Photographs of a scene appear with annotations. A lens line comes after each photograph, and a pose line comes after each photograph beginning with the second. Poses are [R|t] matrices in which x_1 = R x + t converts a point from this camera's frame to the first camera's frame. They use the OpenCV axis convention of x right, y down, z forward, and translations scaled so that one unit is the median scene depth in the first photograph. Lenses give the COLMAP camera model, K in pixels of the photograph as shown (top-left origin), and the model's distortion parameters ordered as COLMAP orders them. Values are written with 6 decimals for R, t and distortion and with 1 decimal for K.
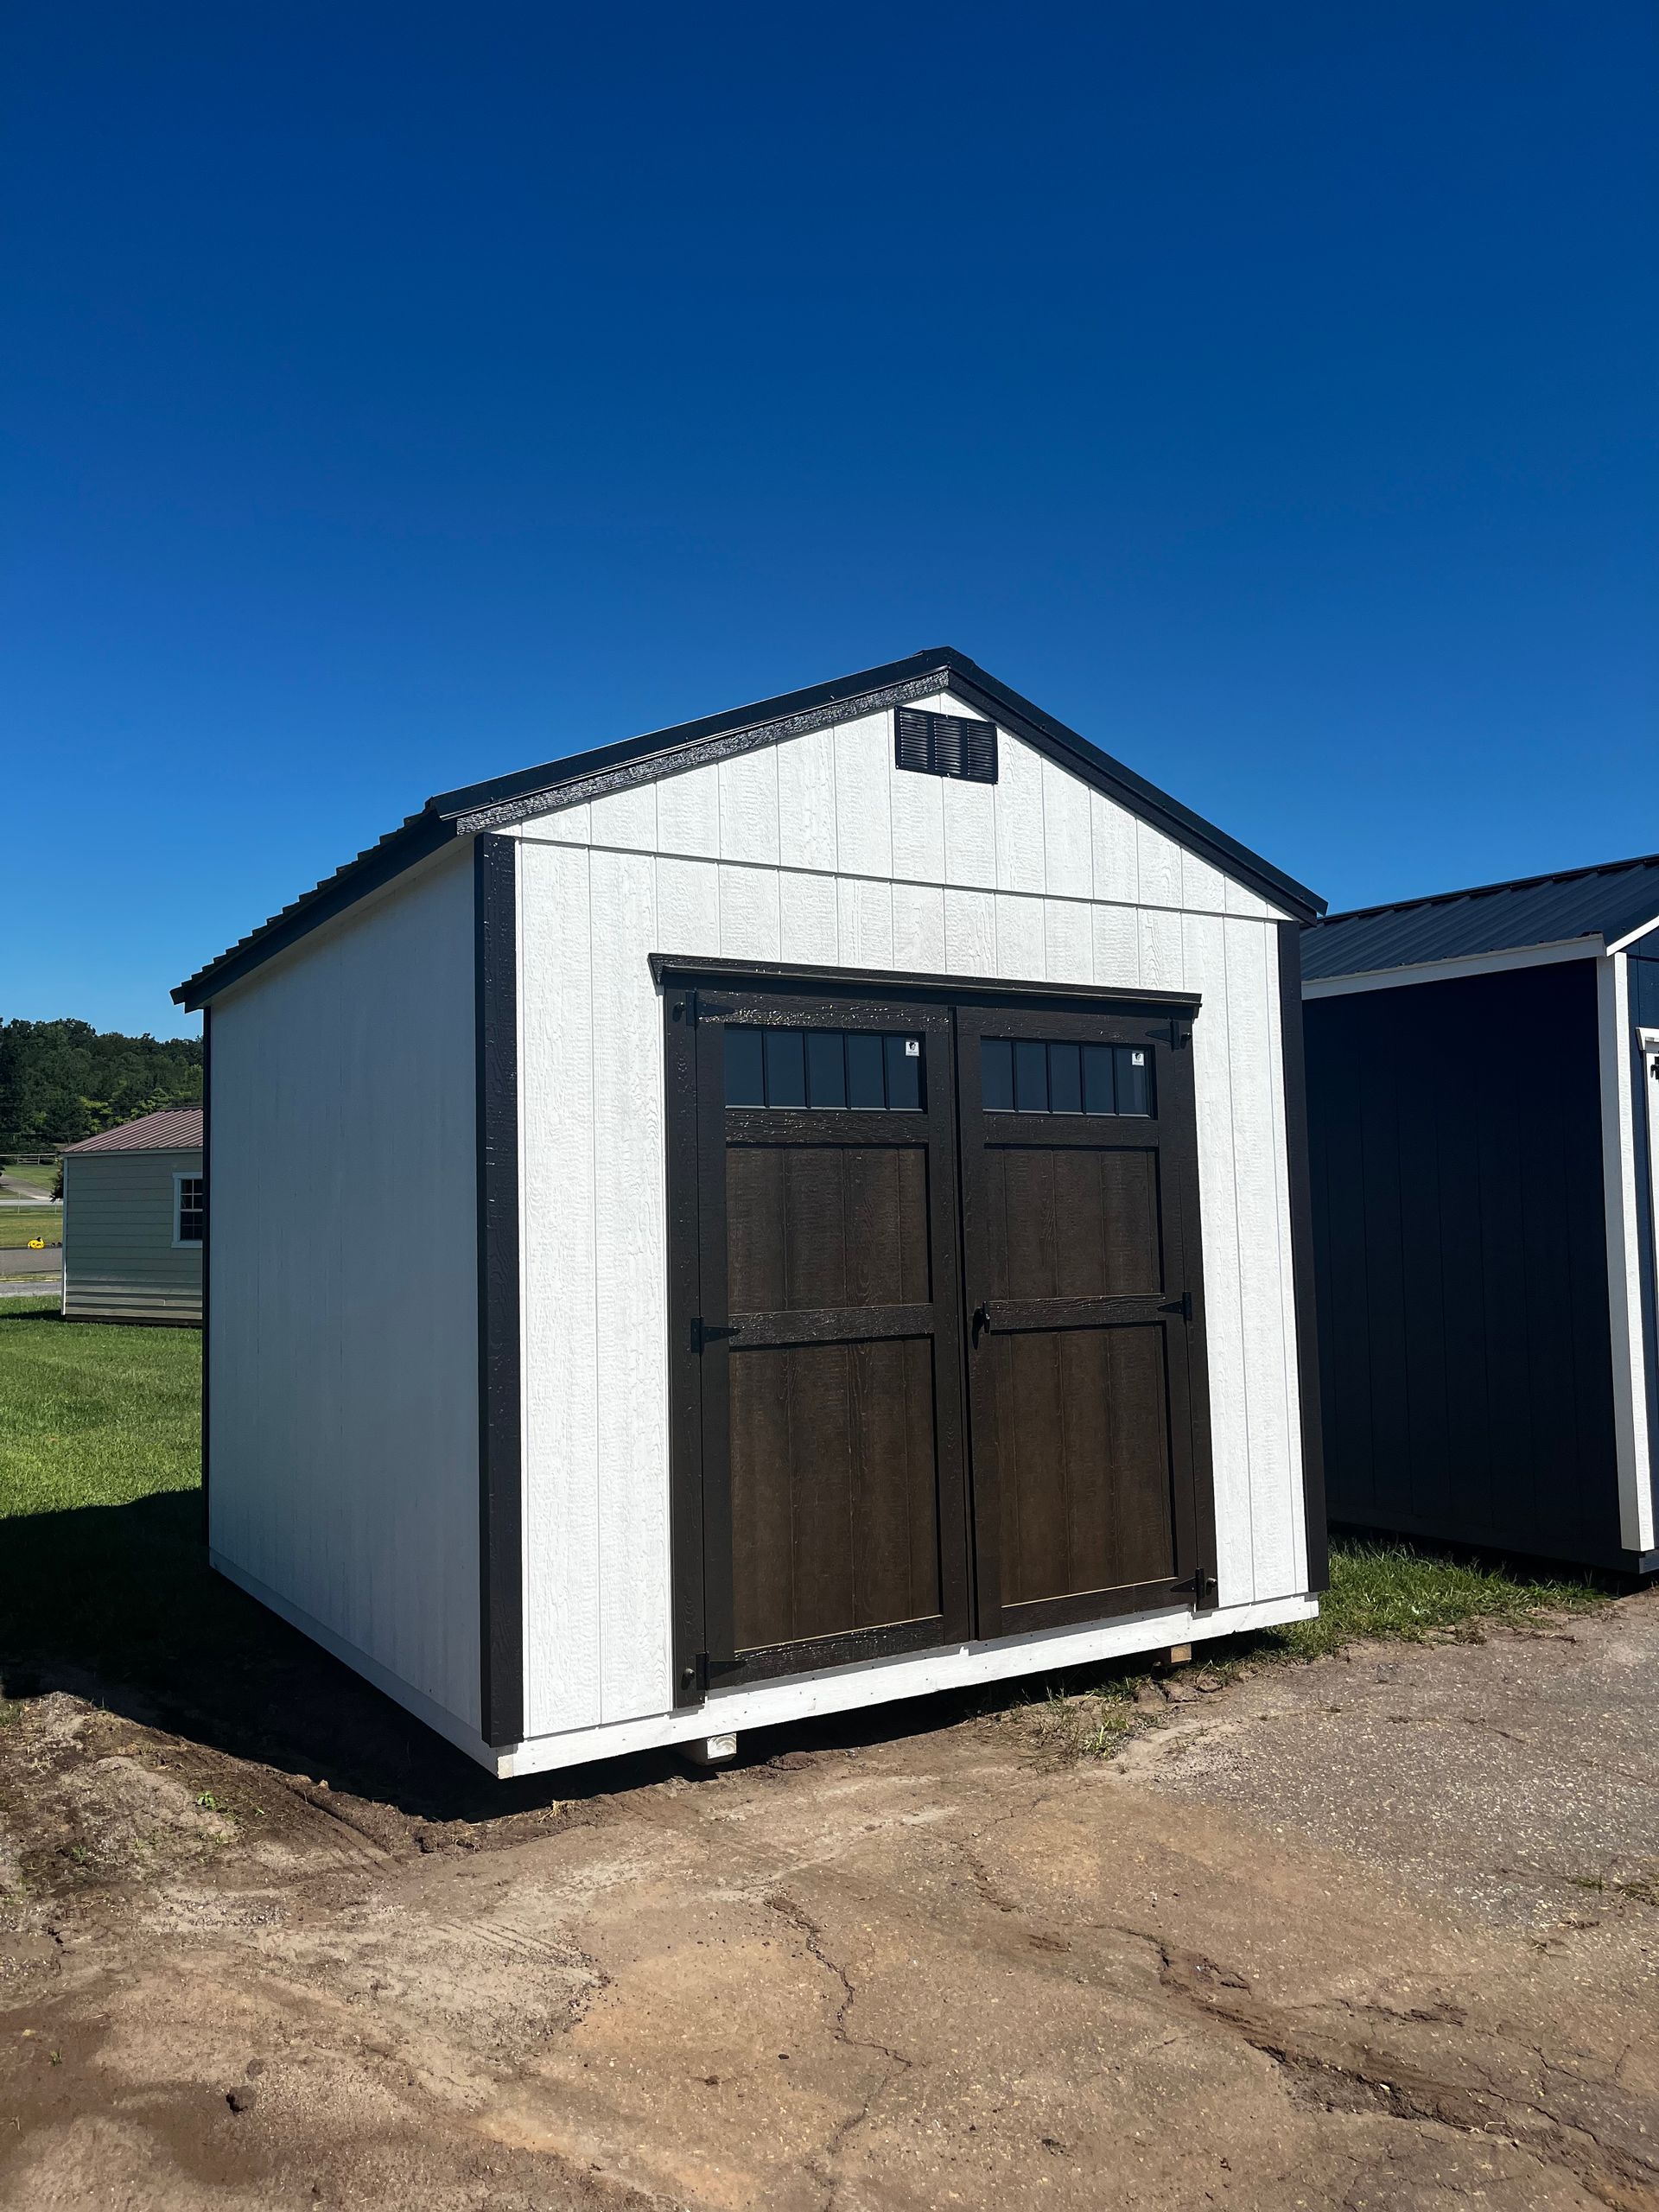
lens RADIAL K [[1687.3, 0, 833.5], [0, 1687.3, 1102.4], [0, 0, 1]] dist [0.040077, -0.033072]
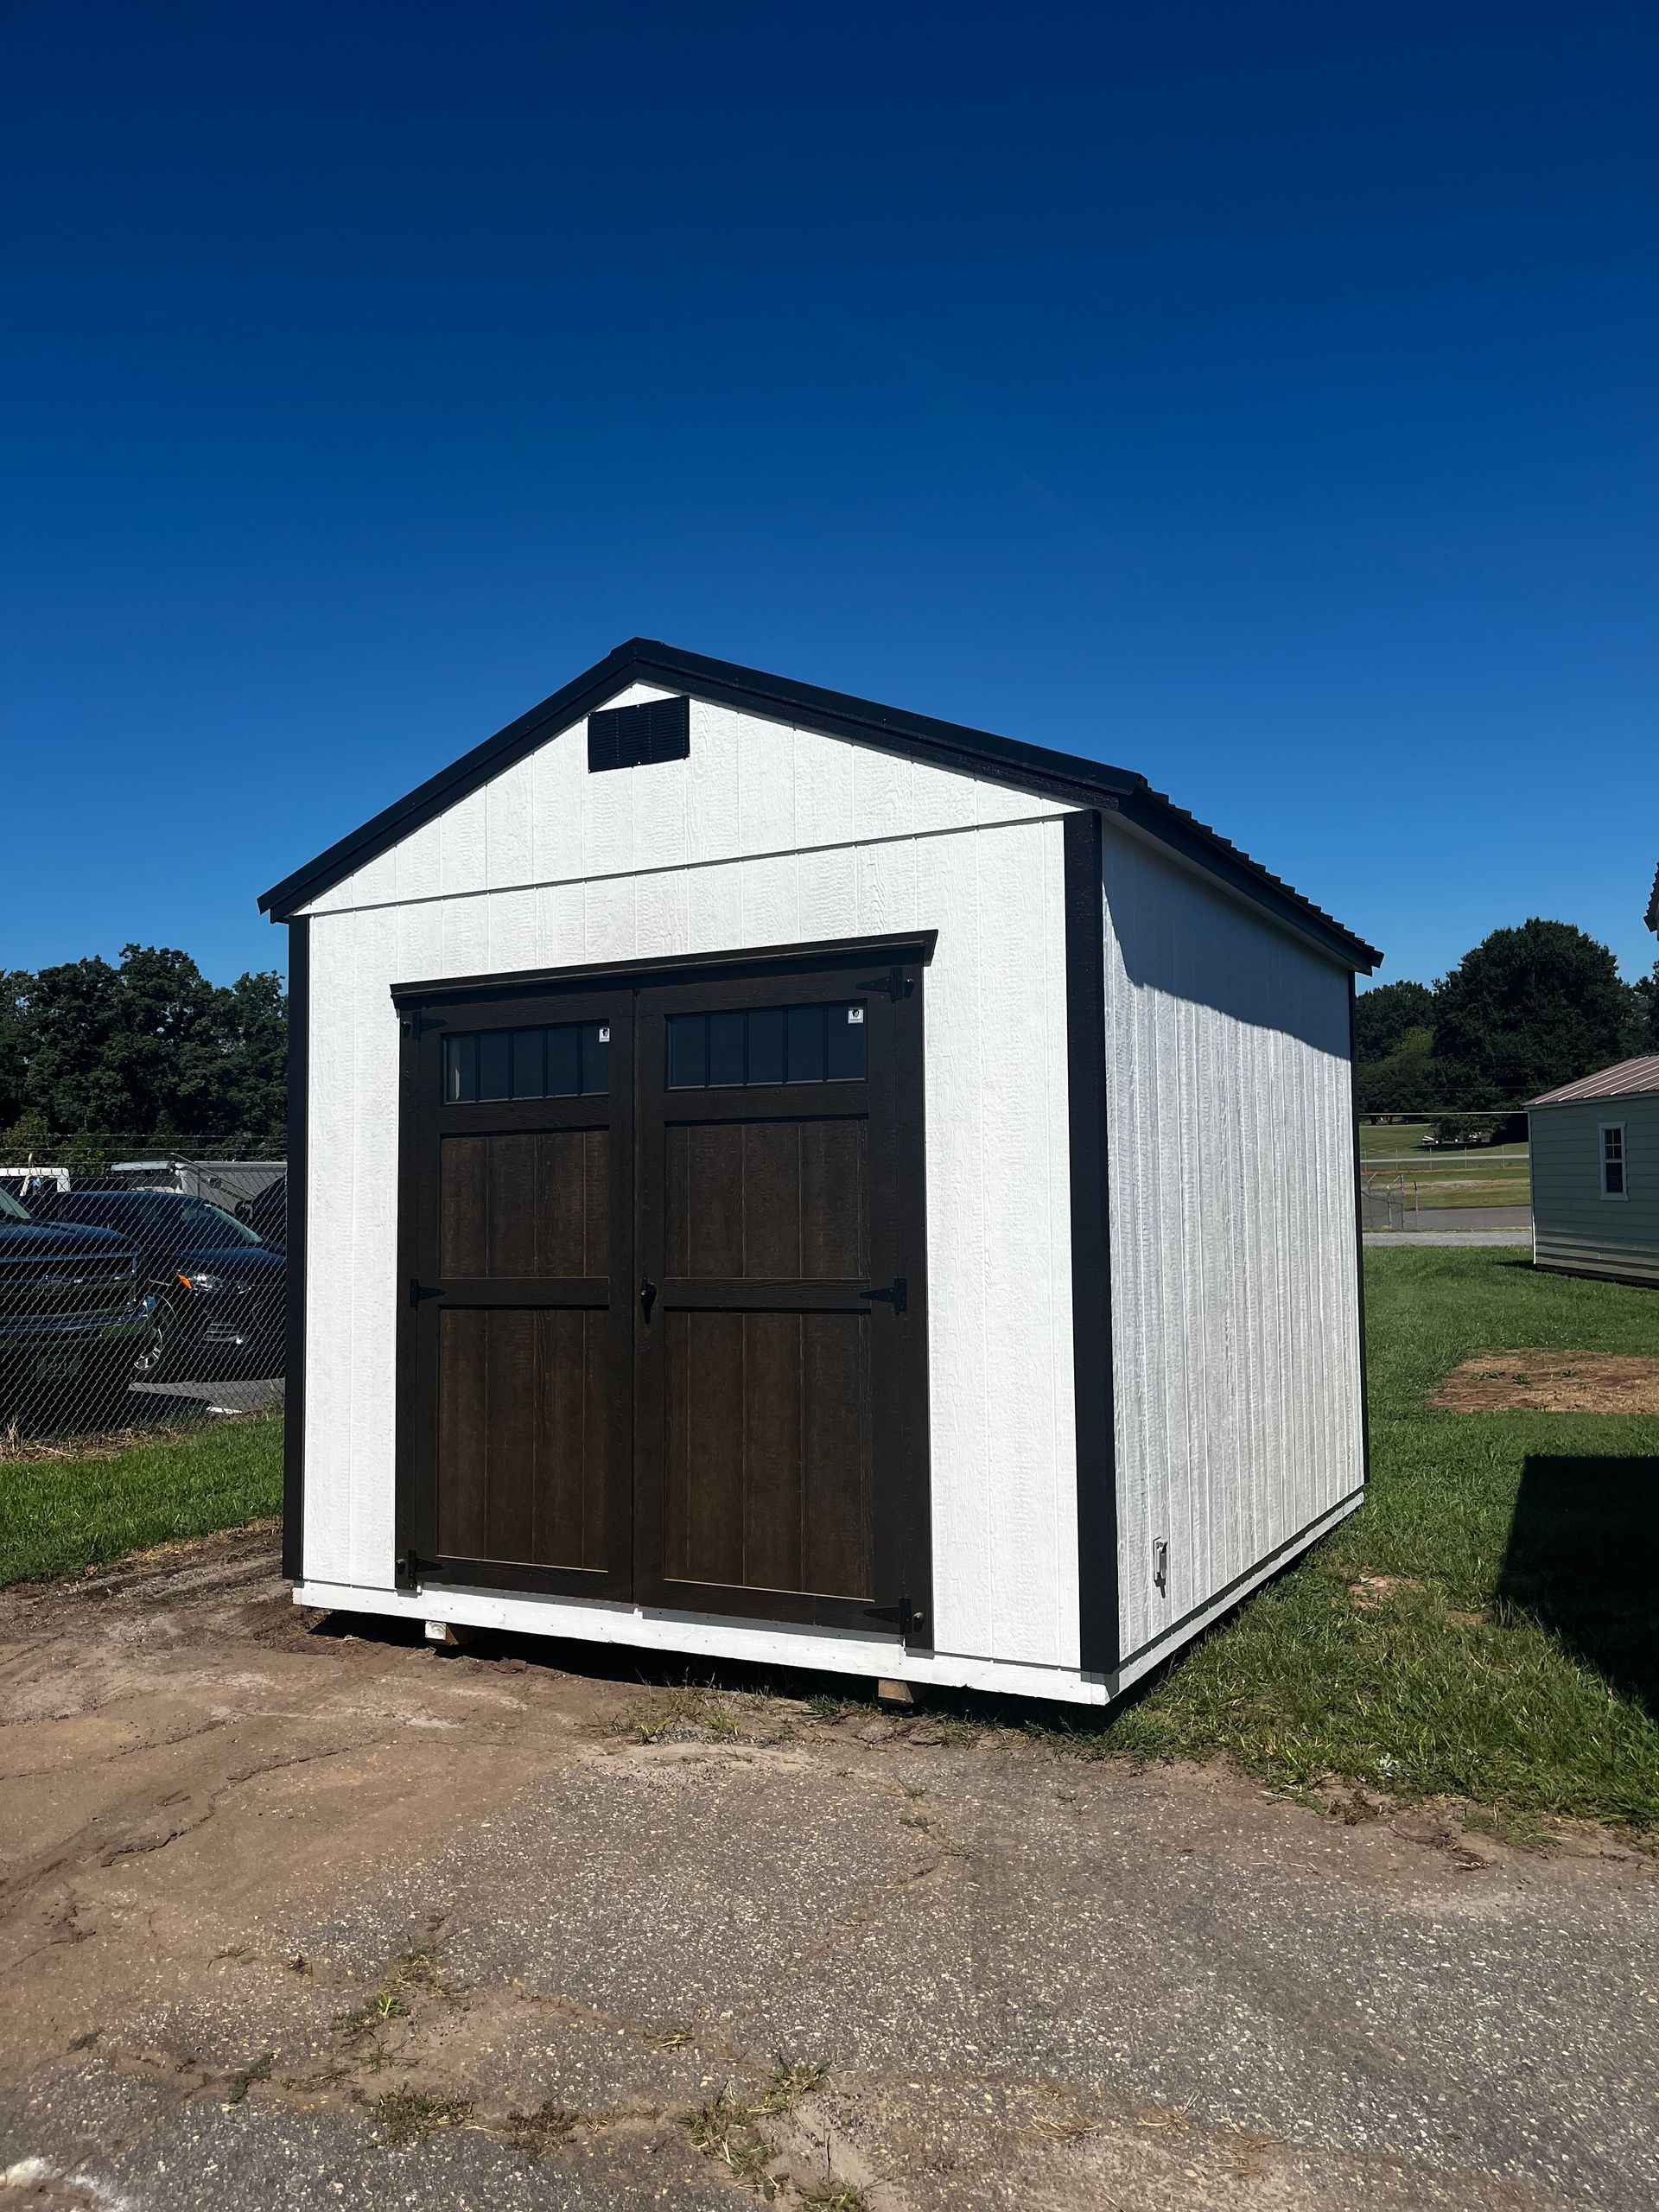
lens RADIAL K [[1687.3, 0, 840.2], [0, 1687.3, 1108.7], [0, 0, 1]] dist [0.040077, -0.033072]
pose [[0.504364, -0.039096, -0.862605, 1.093327], [0.070542, 0.997501, -0.003964, 0.030045], [0.860605, -0.058850, 0.505862, 0.627133]]
